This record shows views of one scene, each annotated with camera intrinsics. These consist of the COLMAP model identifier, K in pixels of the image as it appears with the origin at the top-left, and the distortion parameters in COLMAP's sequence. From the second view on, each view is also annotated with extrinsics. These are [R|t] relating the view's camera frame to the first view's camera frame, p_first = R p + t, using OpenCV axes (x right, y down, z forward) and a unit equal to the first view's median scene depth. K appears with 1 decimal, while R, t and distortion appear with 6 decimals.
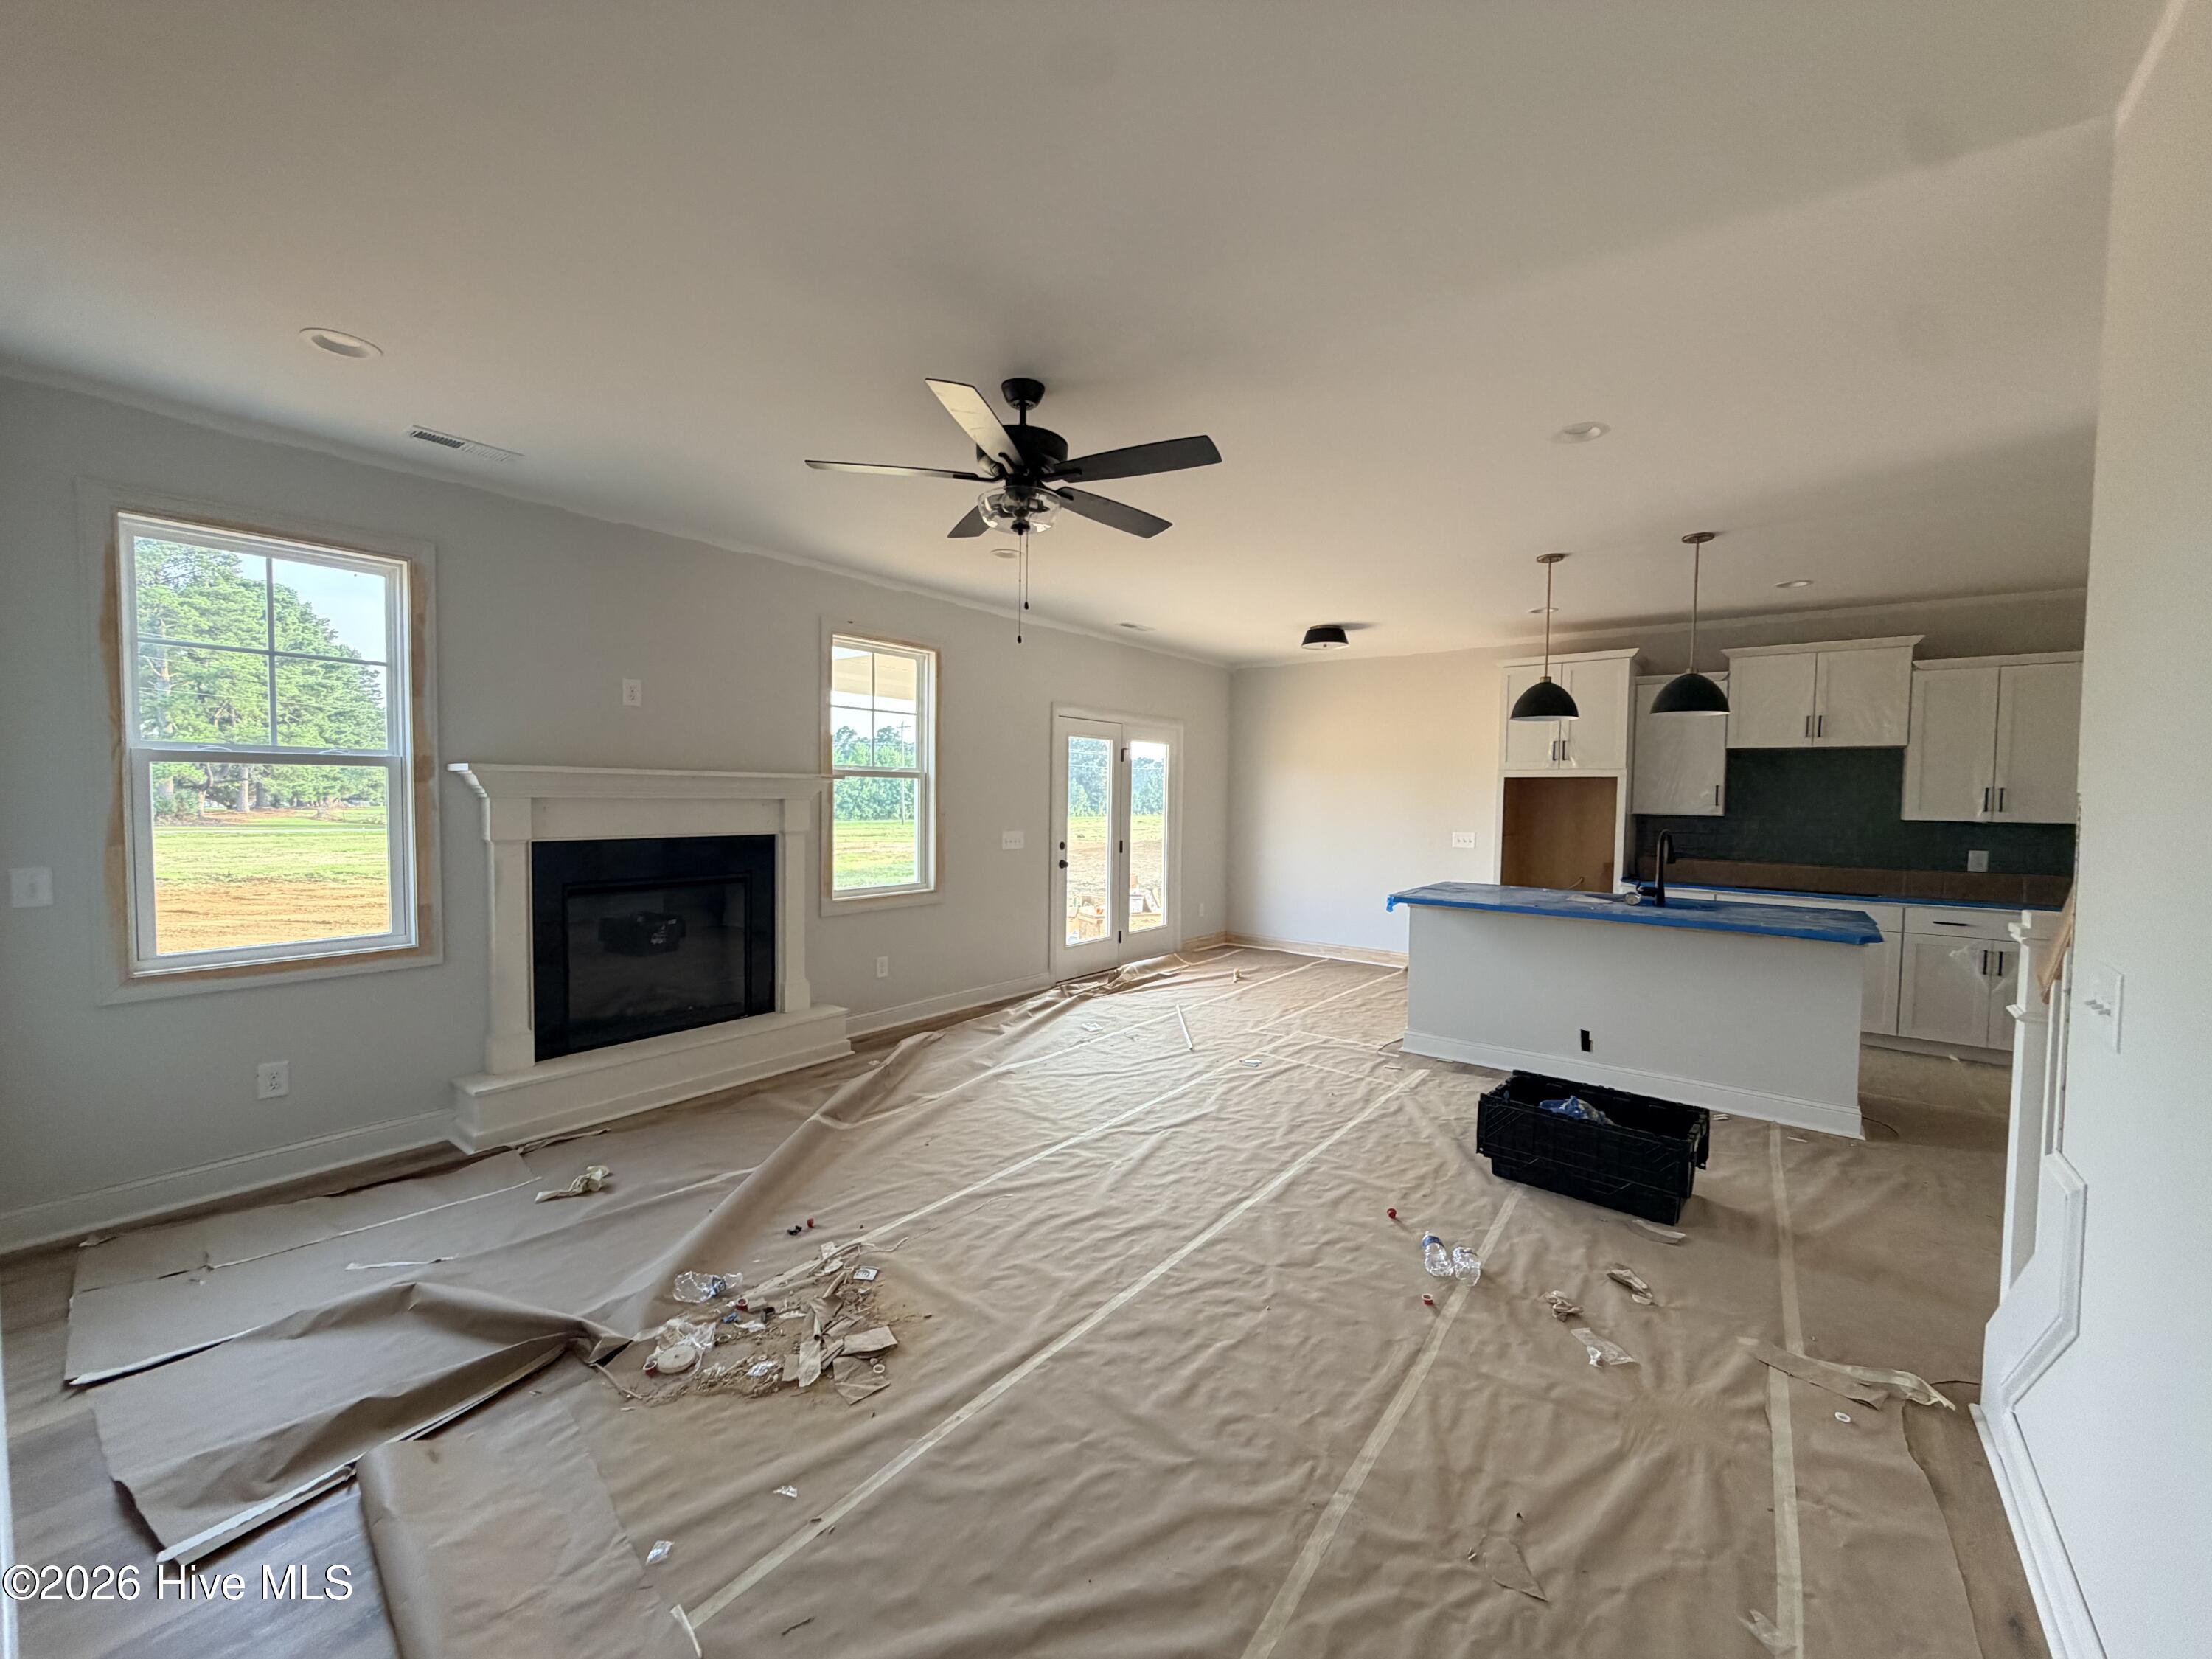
lens RADIAL K [[881.8, 0, 1102.4], [0, 881.8, 823.5], [0, 0, 1]] dist [-0.000453, -0.000022]
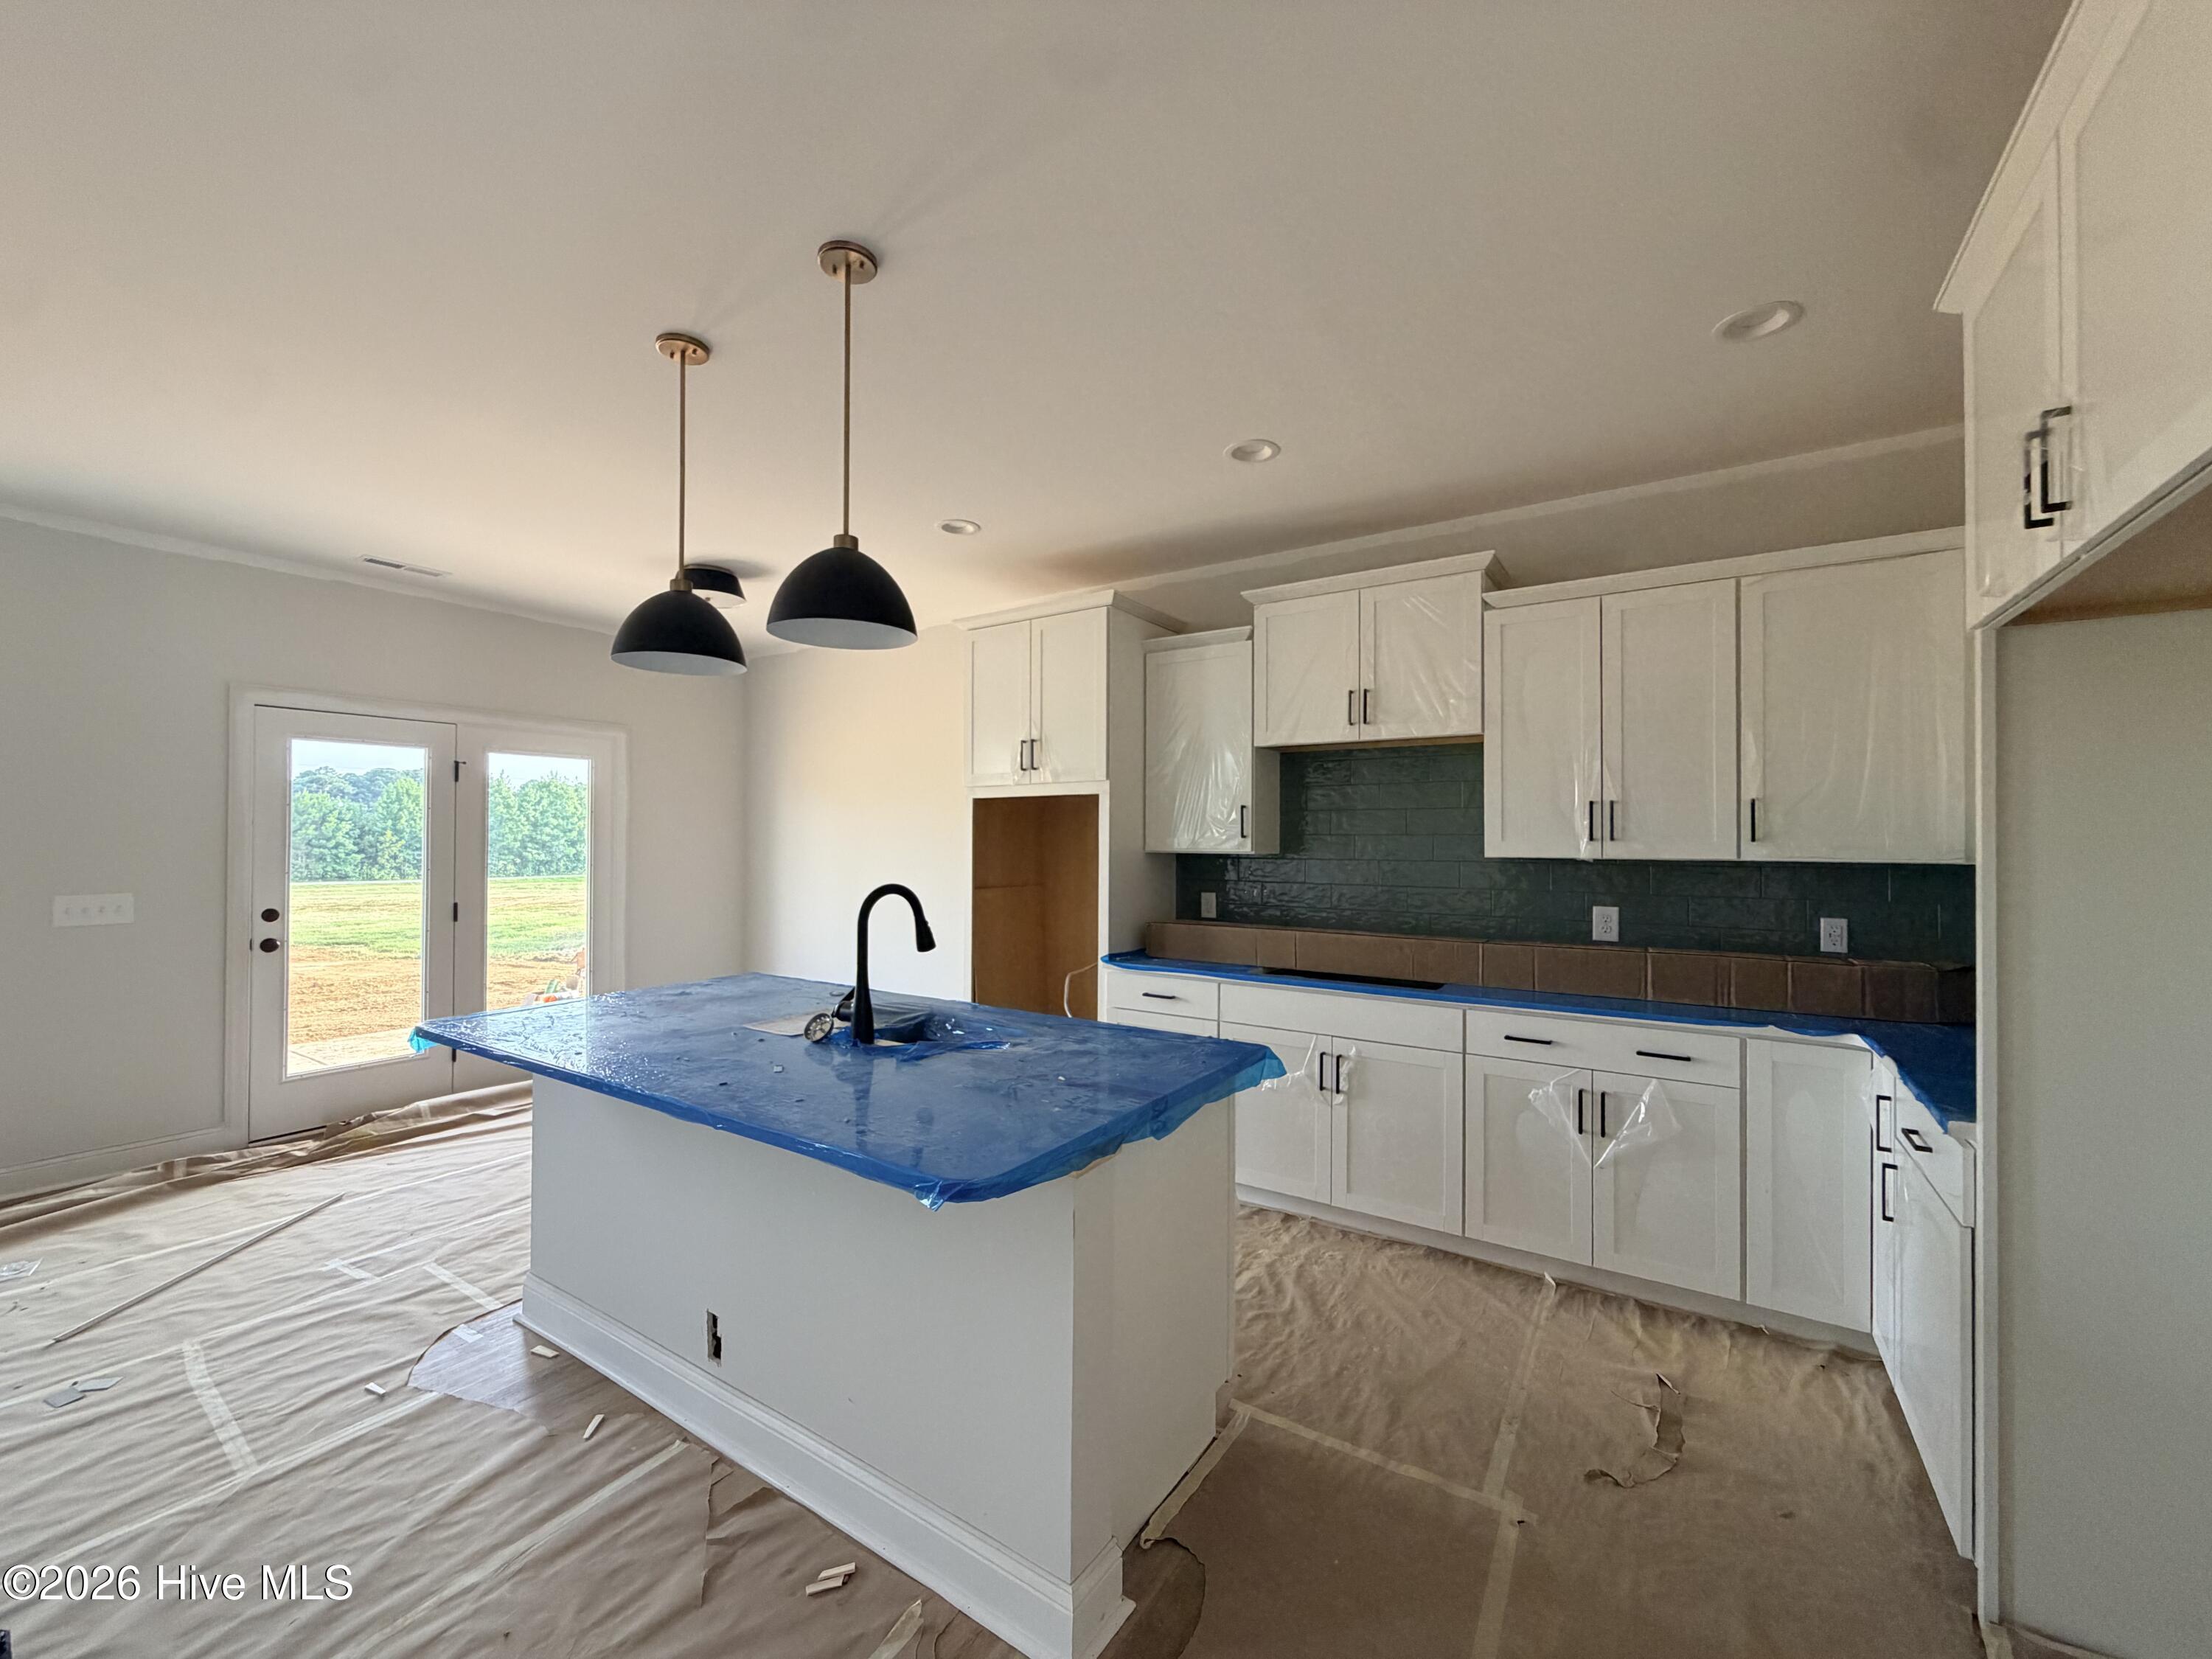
lens RADIAL K [[881.8, 0, 1106.4], [0, 881.8, 823.7], [0, 0, 1]] dist [-0.000453, -0.000022]
pose [[0.996835, -0.008980, 0.078991, 0.555013], [0.013000, 0.998638, -0.050531, 0.000098], [-0.078430, 0.051398, 0.995594, 0.386201]]
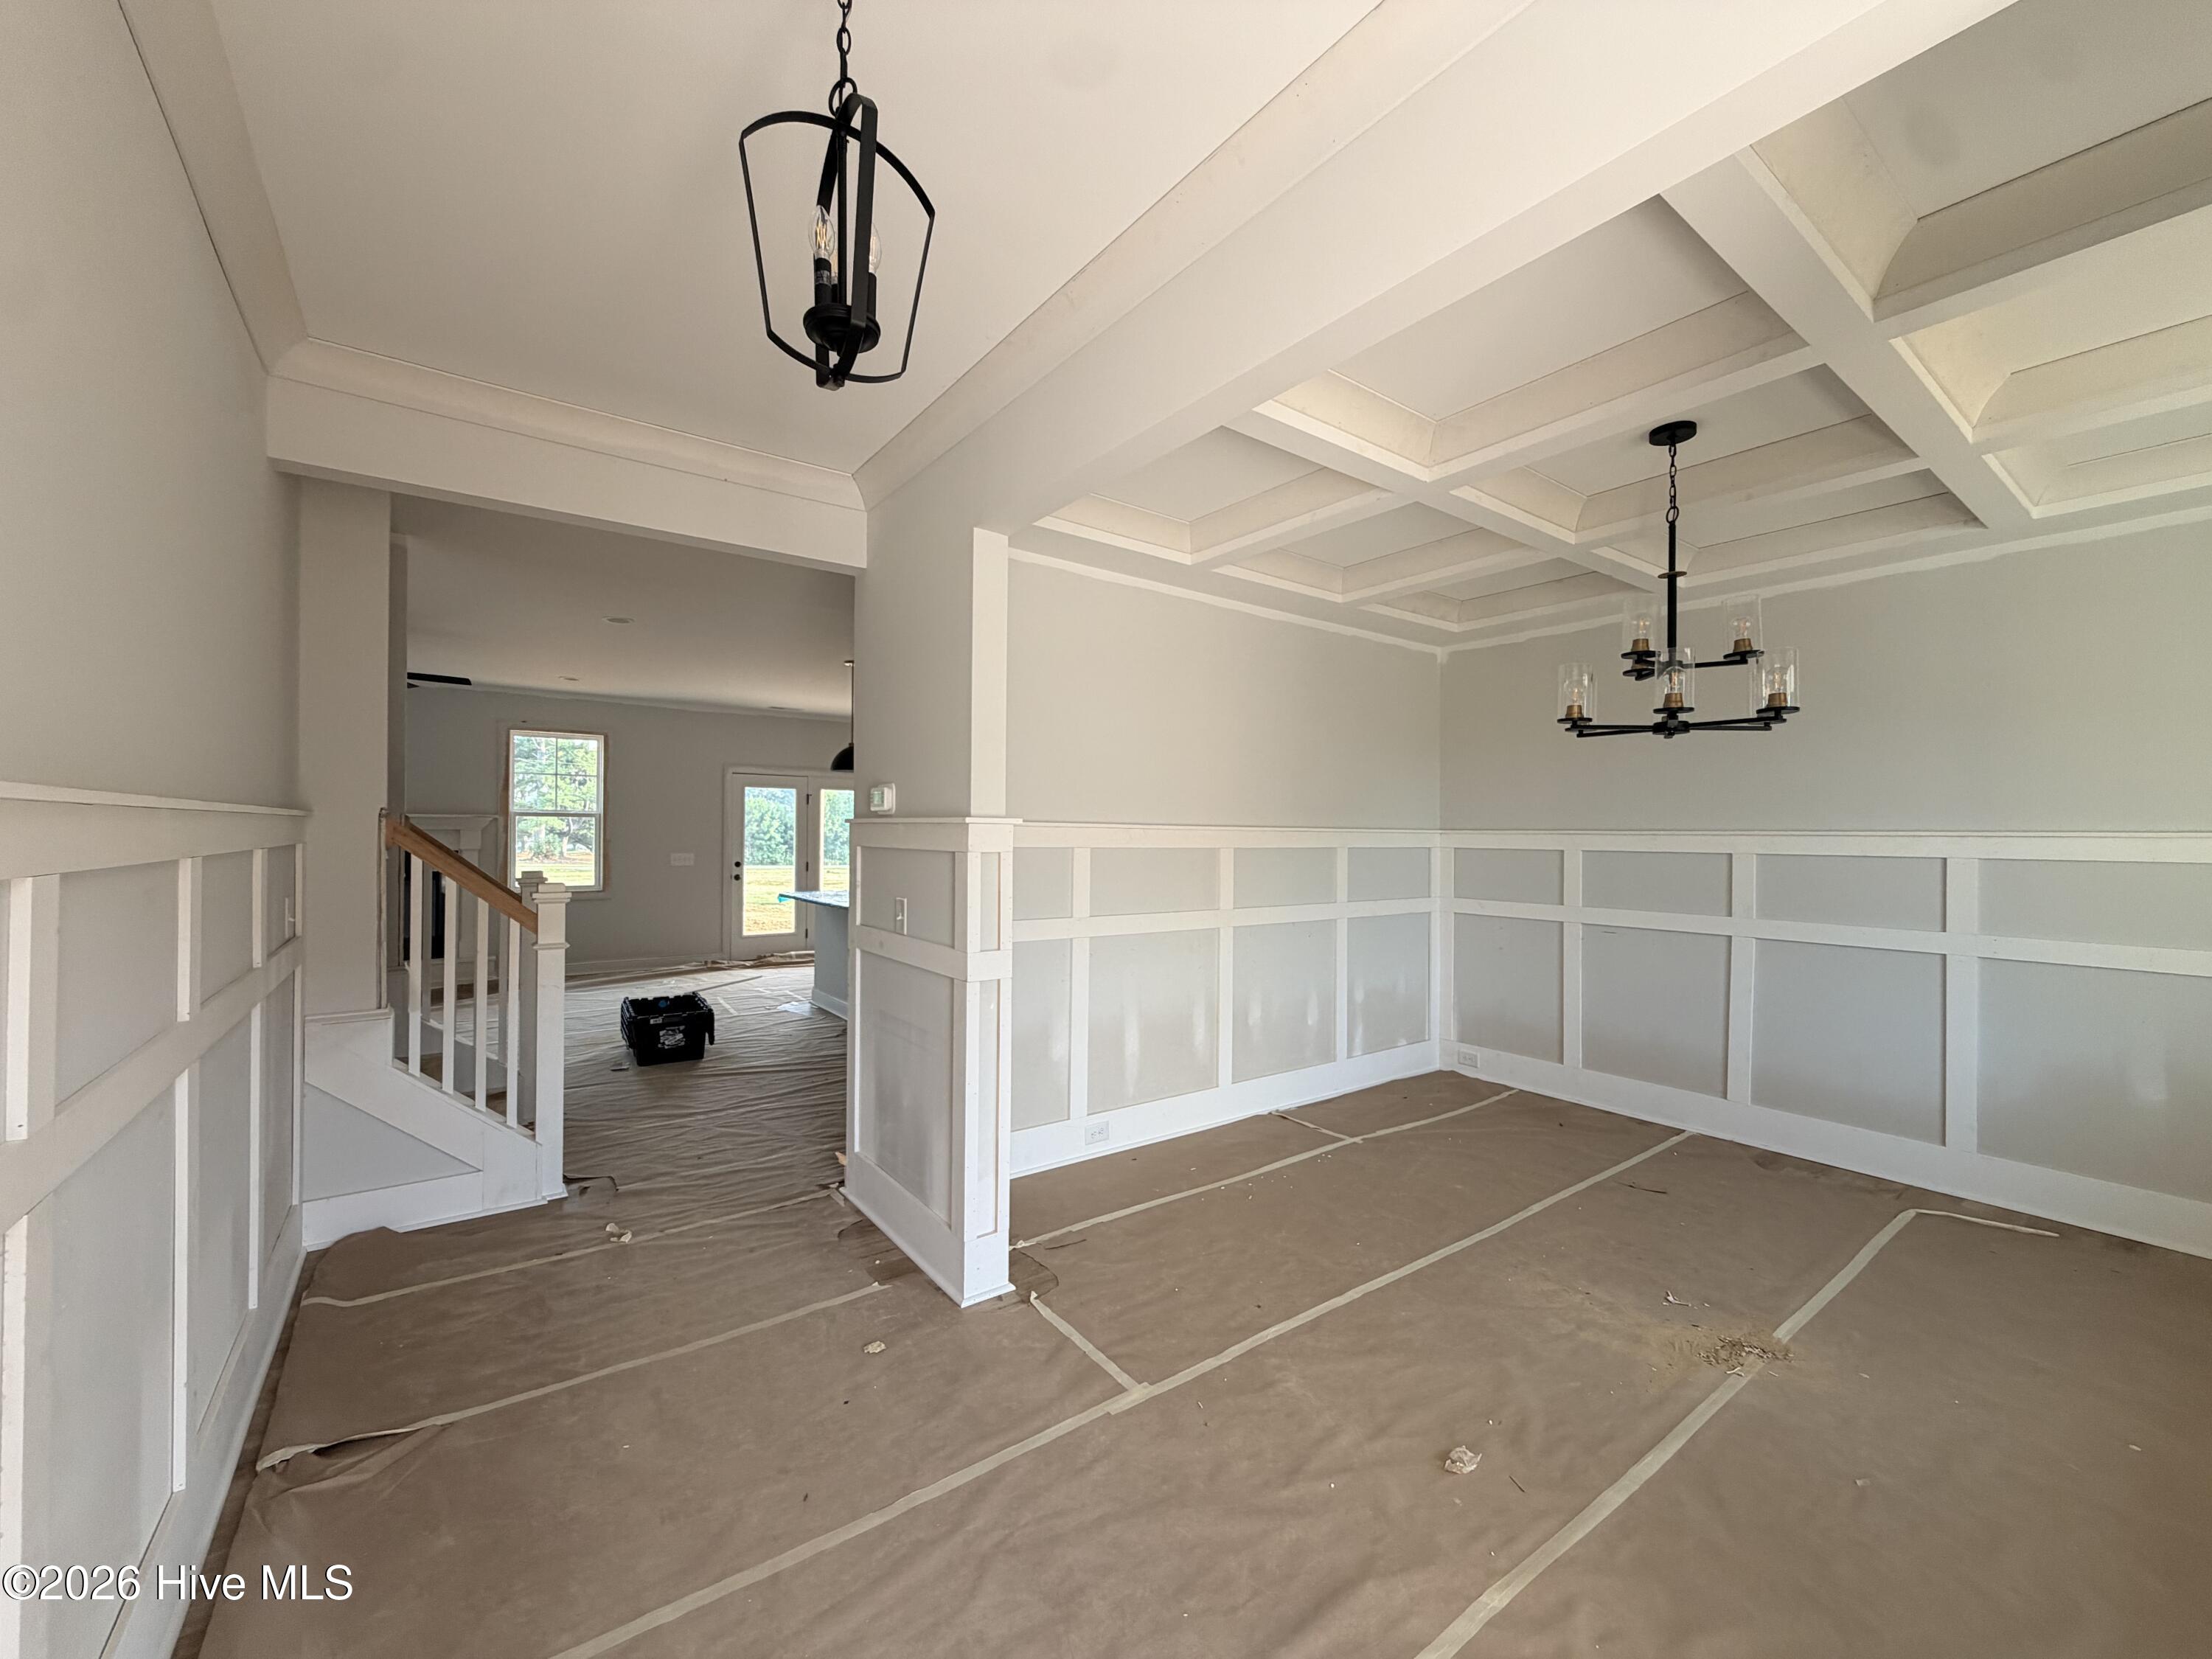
lens RADIAL K [[881.8, 0, 1103.2], [0, 881.8, 833.5], [0, 0, 1]] dist [-0.000453, -0.000022]
pose [[0.961465, -0.004343, -0.274895, 1.032378], [-0.006434, 0.999246, -0.038291, 0.029331], [0.274854, 0.038584, 0.960712, -0.226599]]
